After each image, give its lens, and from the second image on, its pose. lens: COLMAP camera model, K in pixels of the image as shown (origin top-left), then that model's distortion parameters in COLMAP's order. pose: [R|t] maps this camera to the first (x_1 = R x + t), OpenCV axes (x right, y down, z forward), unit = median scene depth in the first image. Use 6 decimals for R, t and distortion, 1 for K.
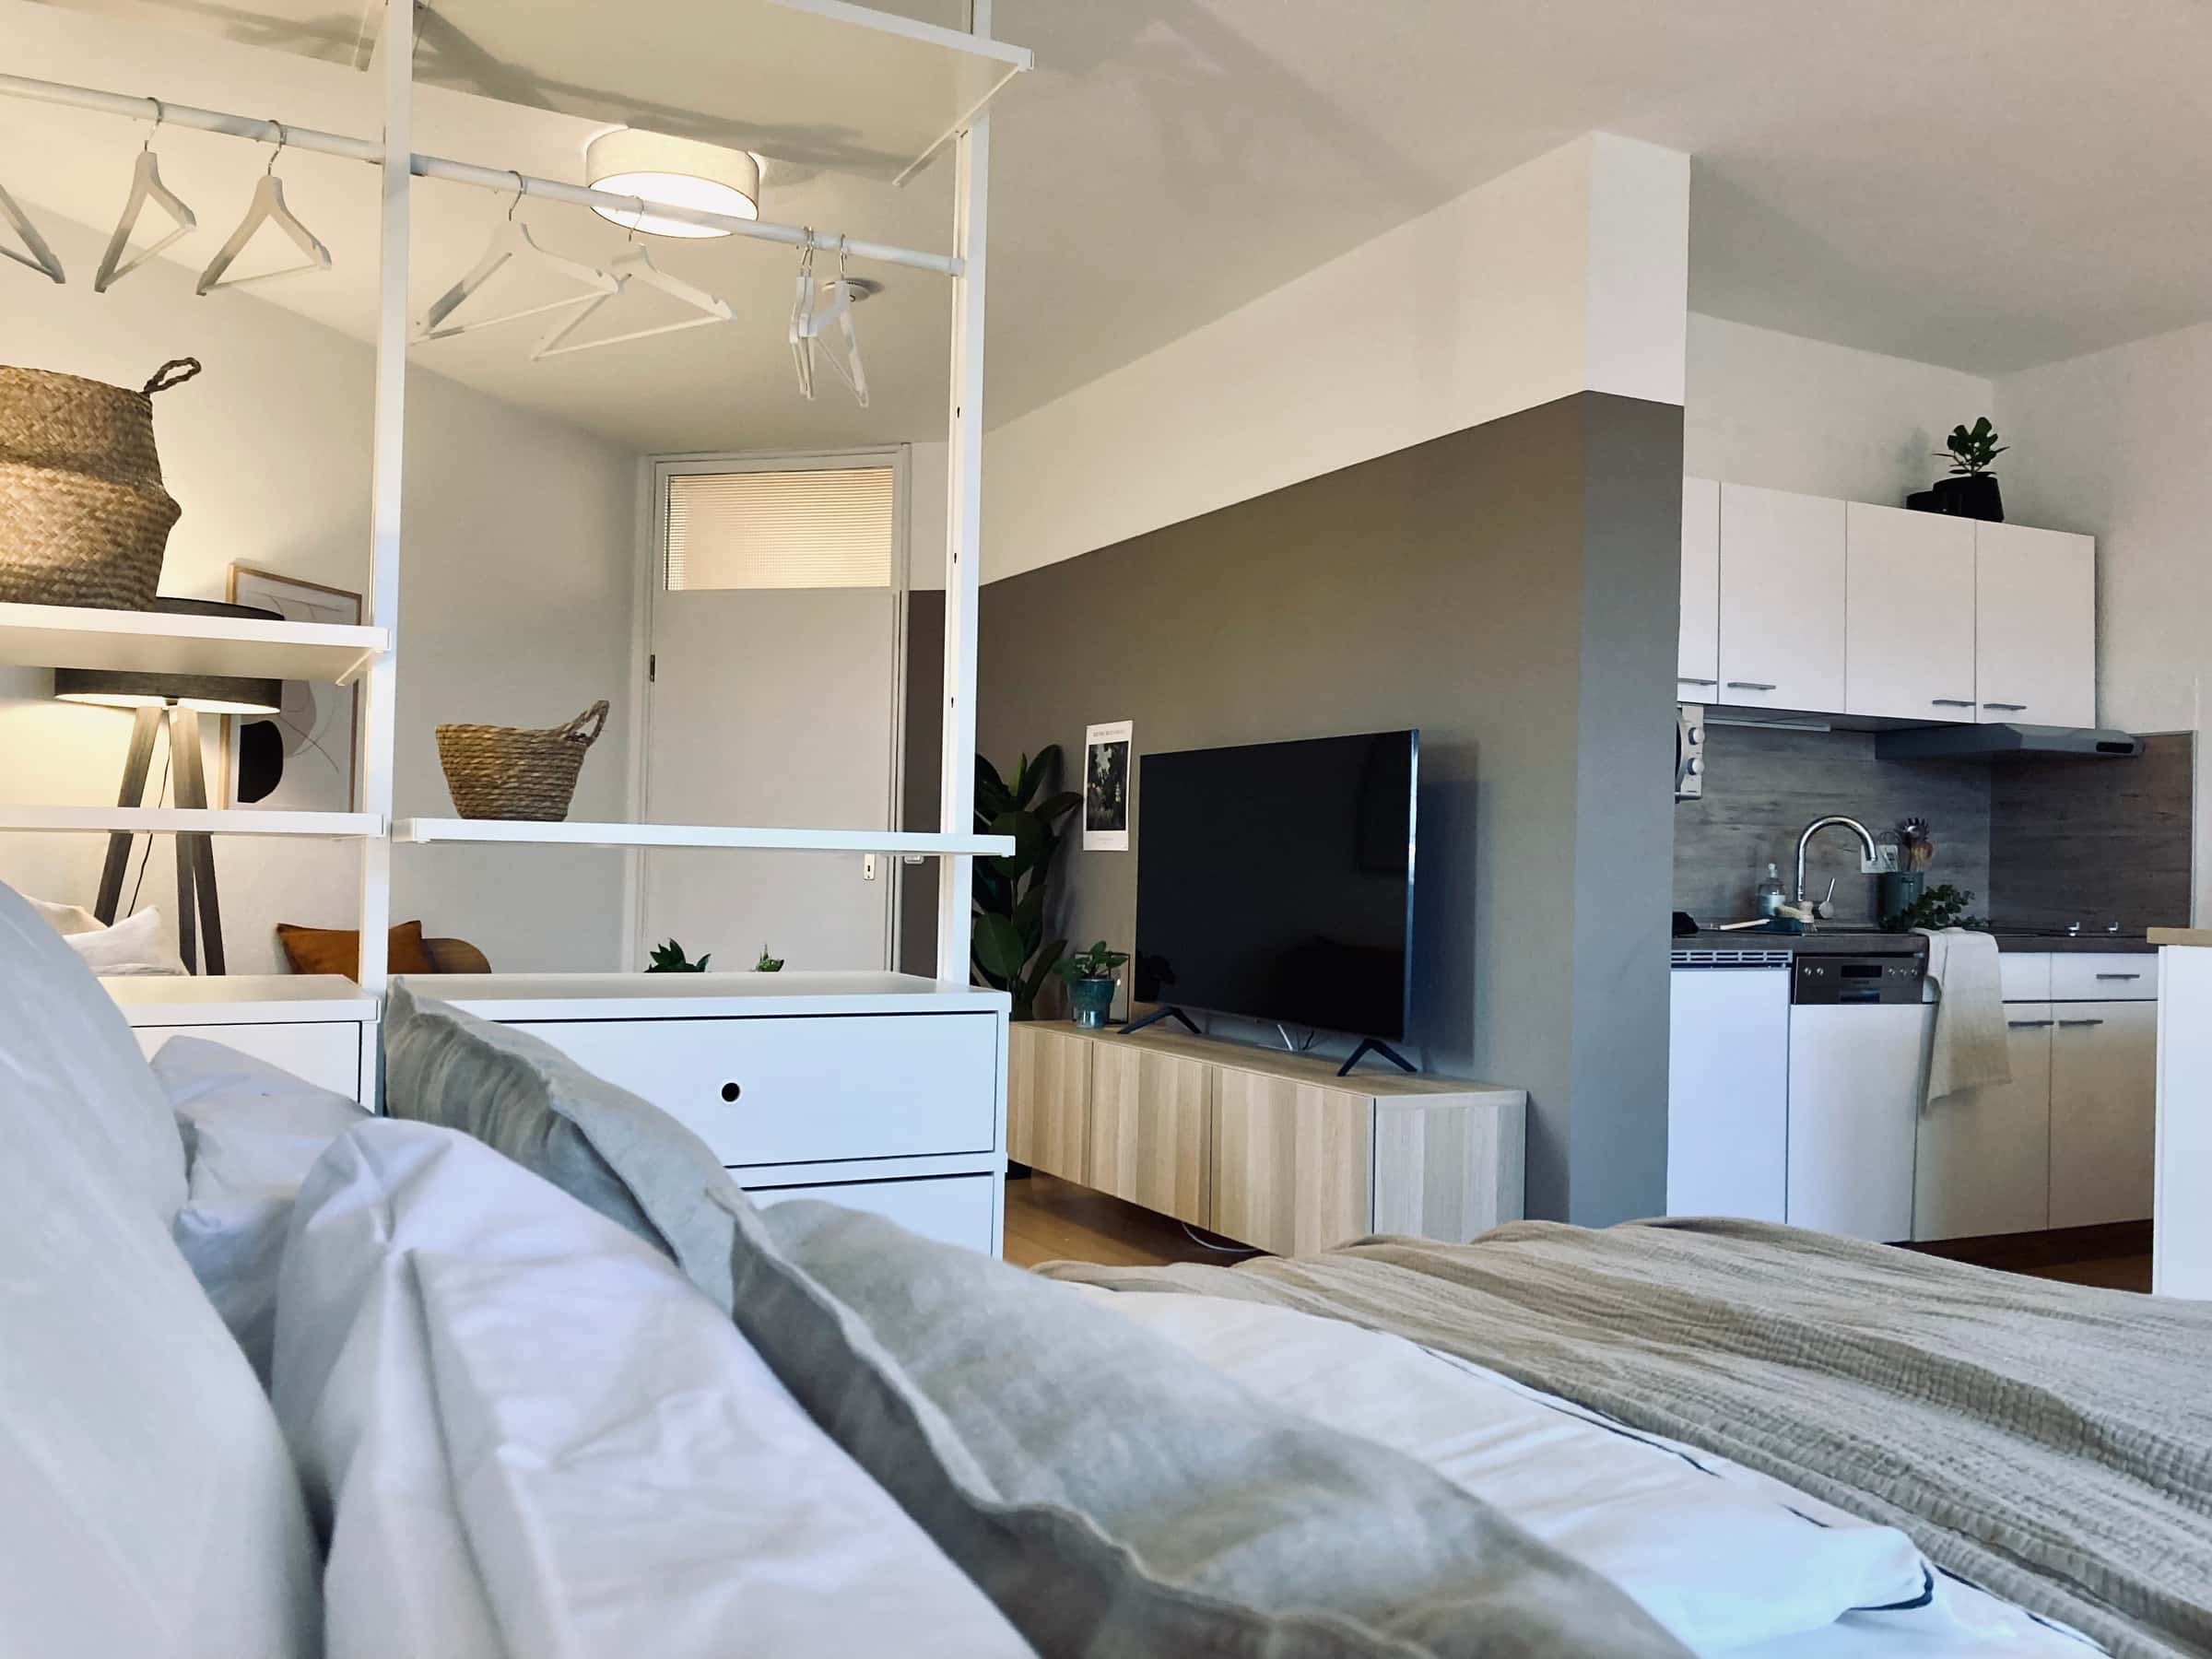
lens RADIAL K [[1834.4, 0, 1106.0], [0, 1834.4, 829.5], [0, 0, 1]] dist [0.039717, -0.006800]
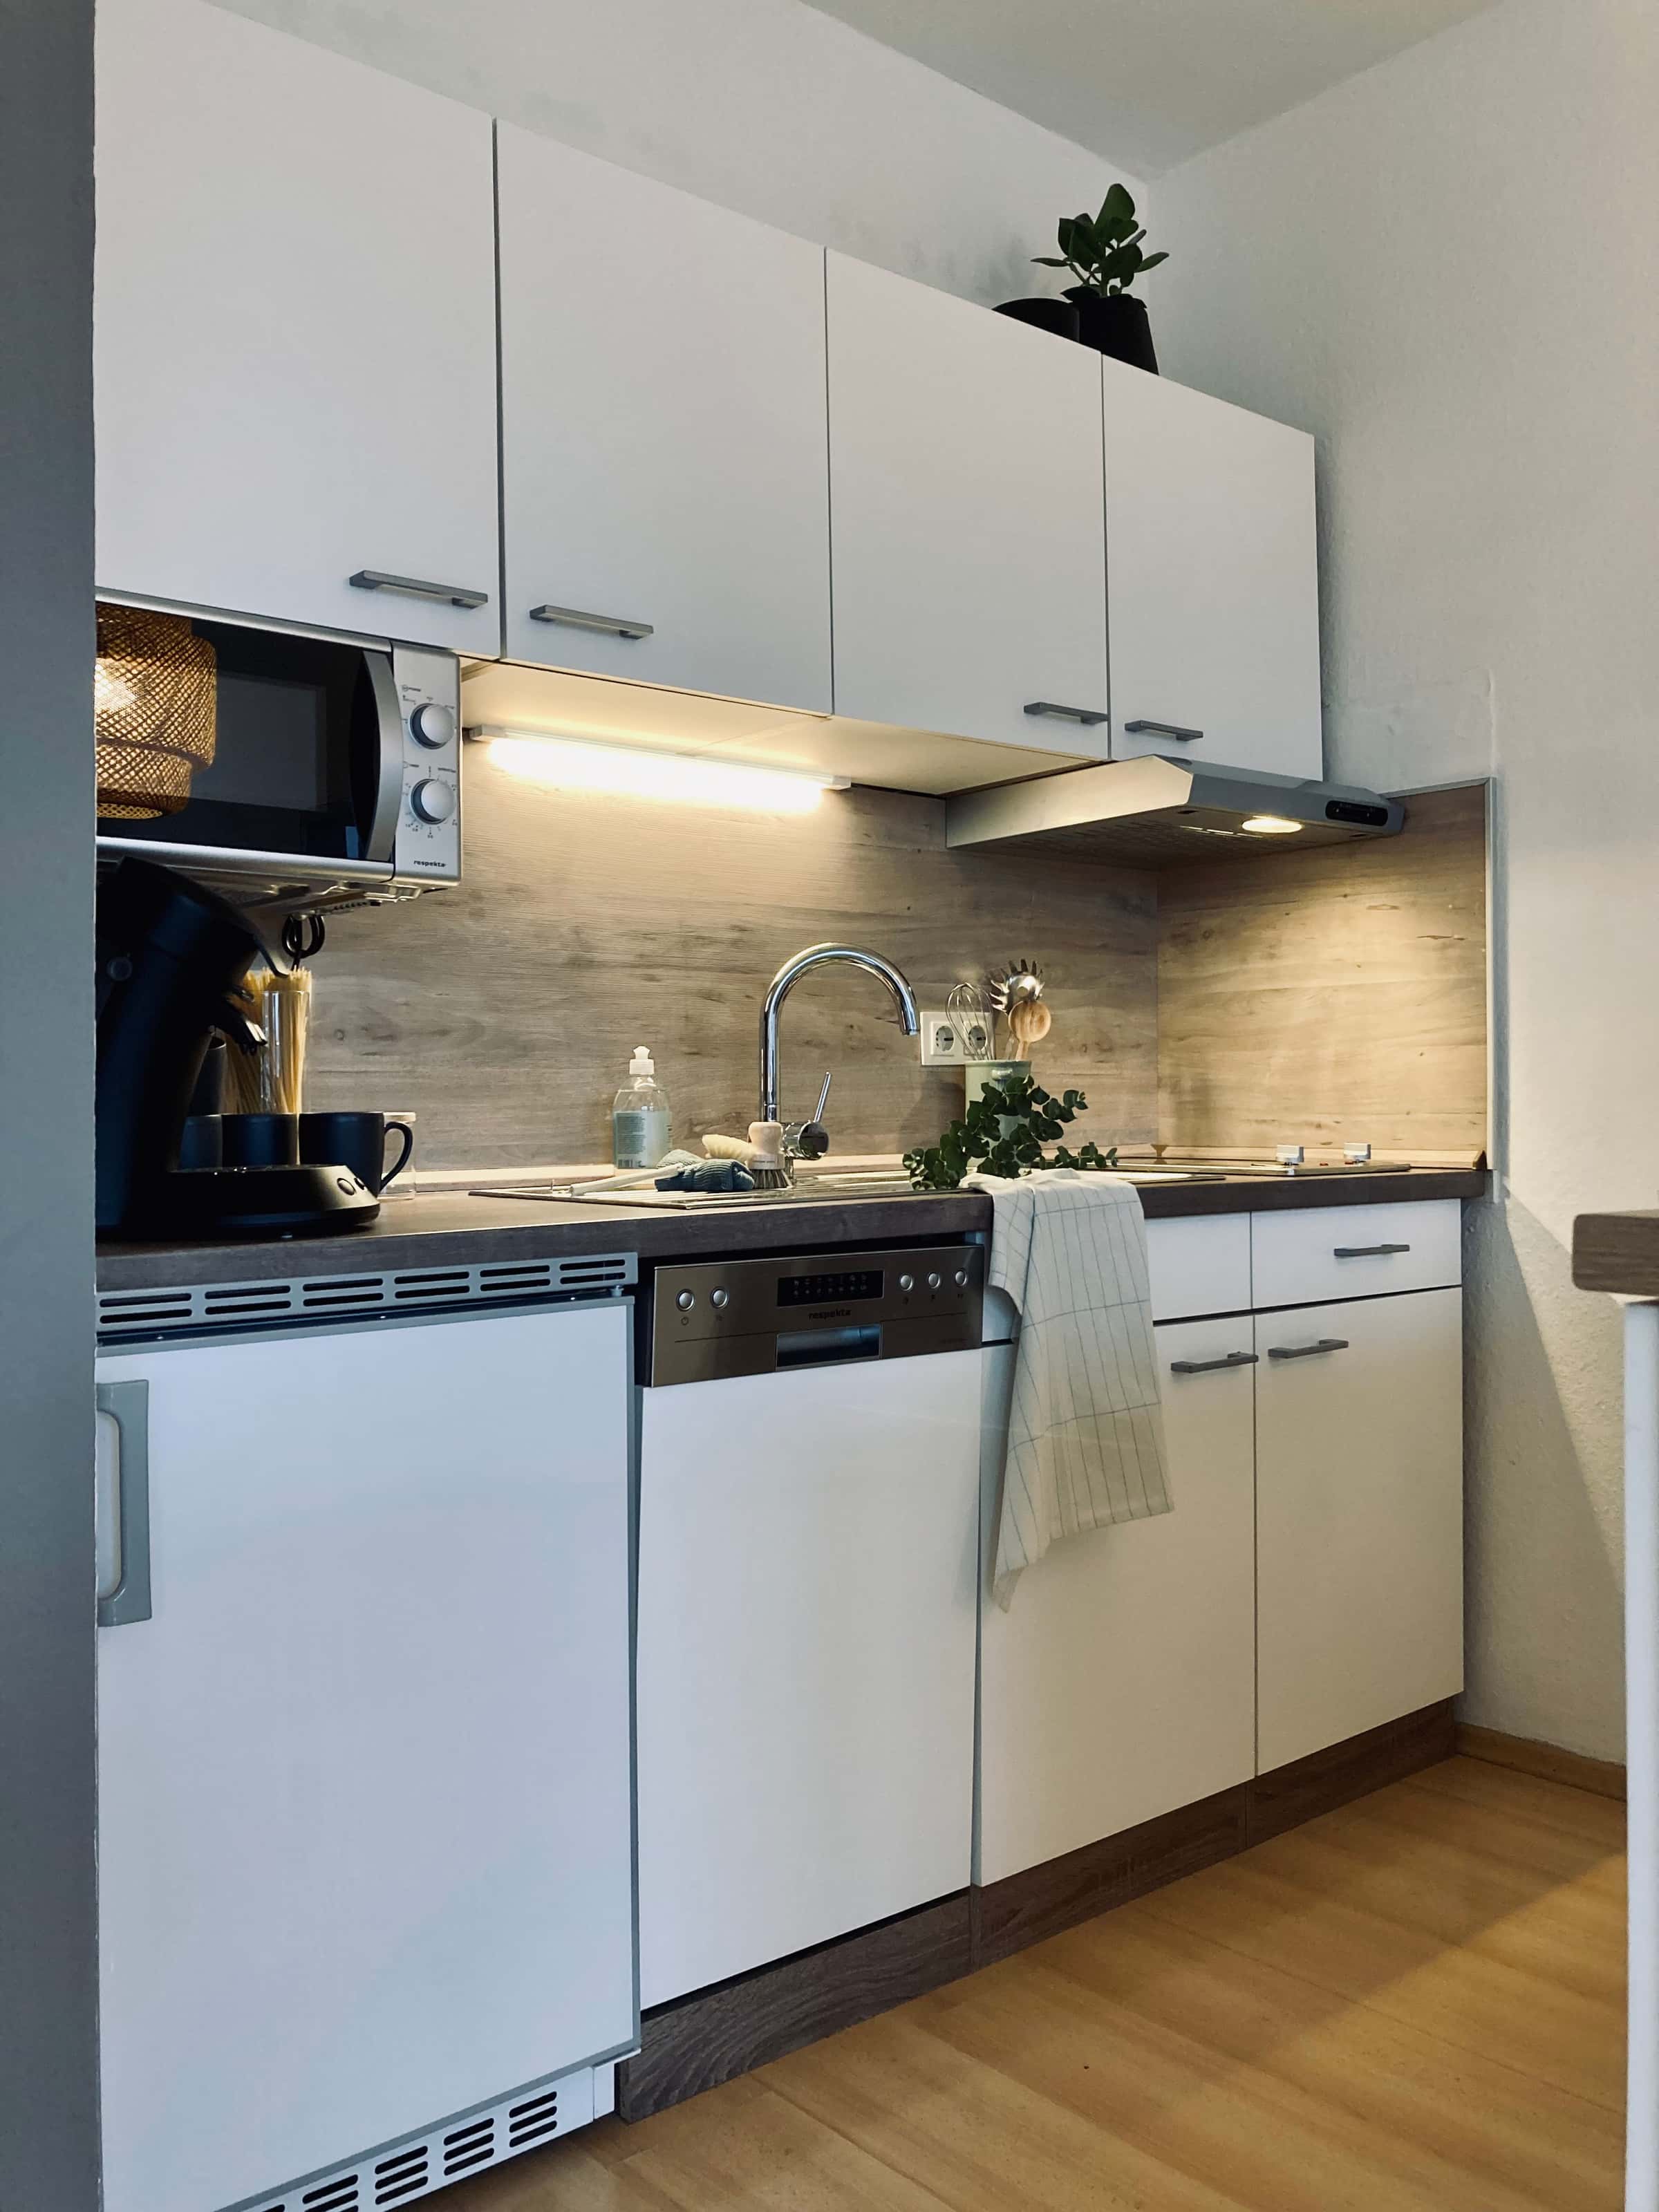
lens RADIAL K [[1834.4, 0, 833.2], [0, 1834.4, 1124.1], [0, 0, 1]] dist [0.039717, -0.006800]
pose [[0.972063, -0.034765, 0.232131, 0.284248], [0.028040, 0.999088, 0.032208, 0.023915], [-0.233039, -0.024799, 0.972151, 0.541708]]
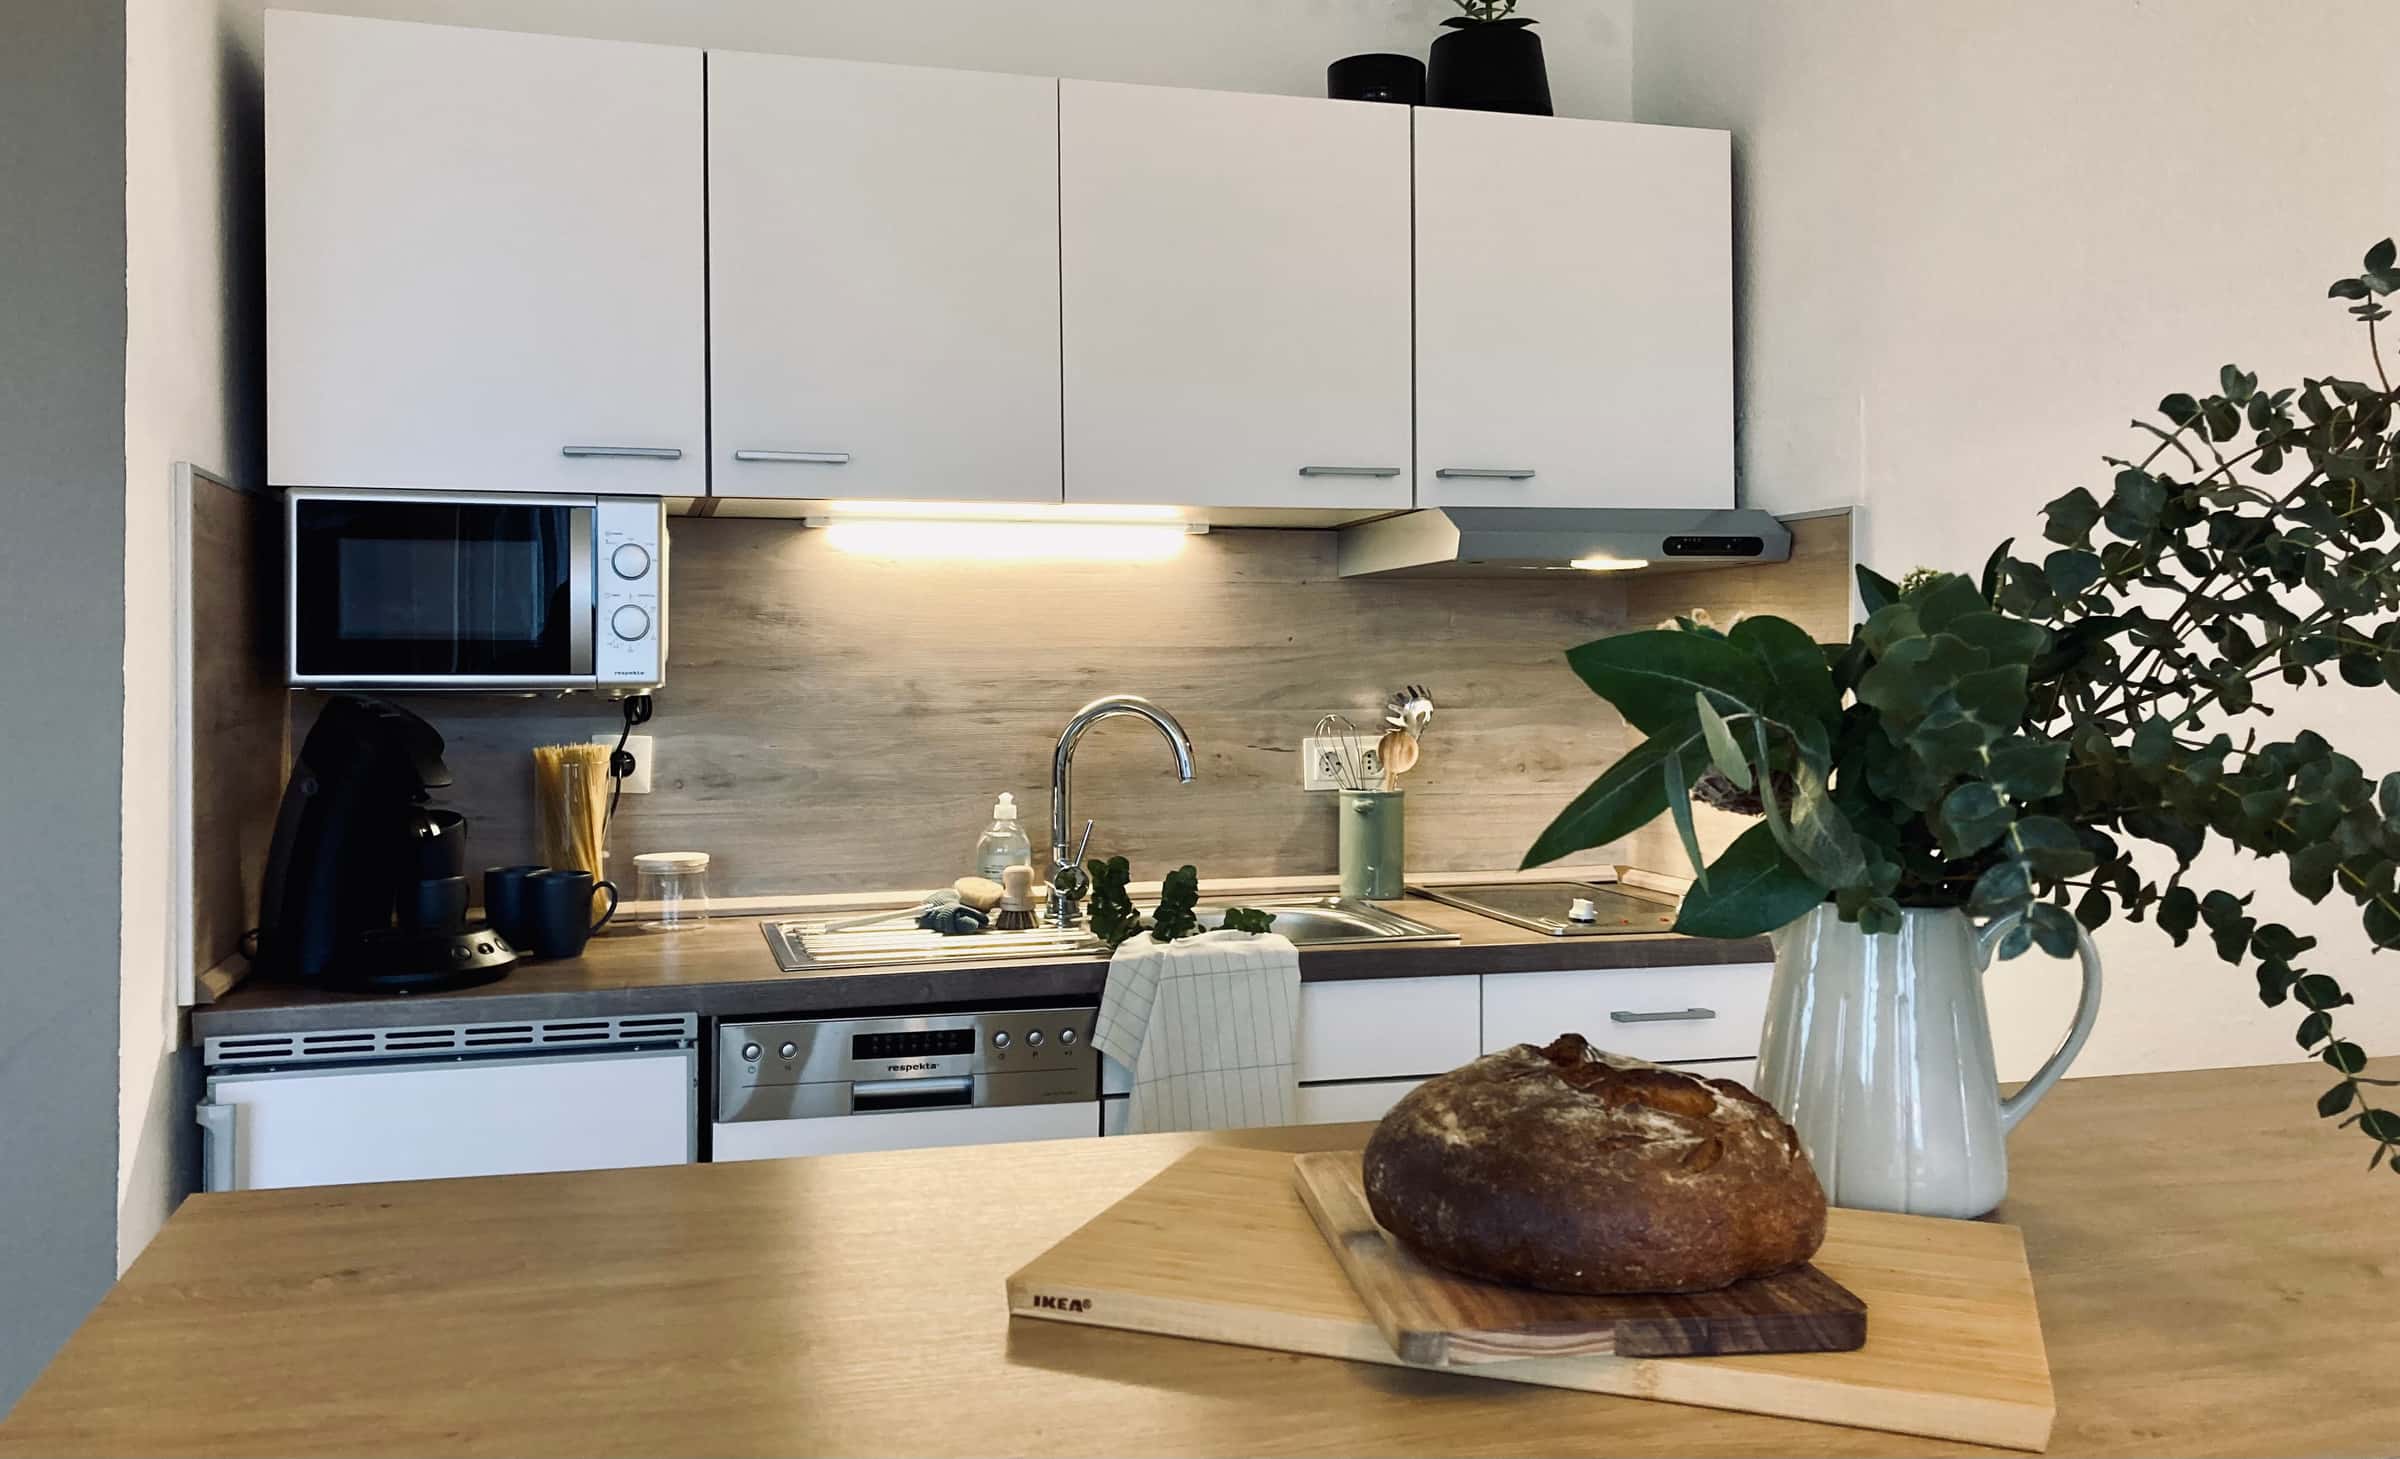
lens RADIAL K [[1993.0, 0, 1215.6], [0, 1993.0, 675.0], [0, 0, 1]] dist [0.069062, -0.133895]
pose [[0.980838, -0.023097, -0.193453, 0.537388], [0.027649, 0.999400, 0.020863, -0.025738], [0.192855, -0.025812, 0.980888, 0.460714]]
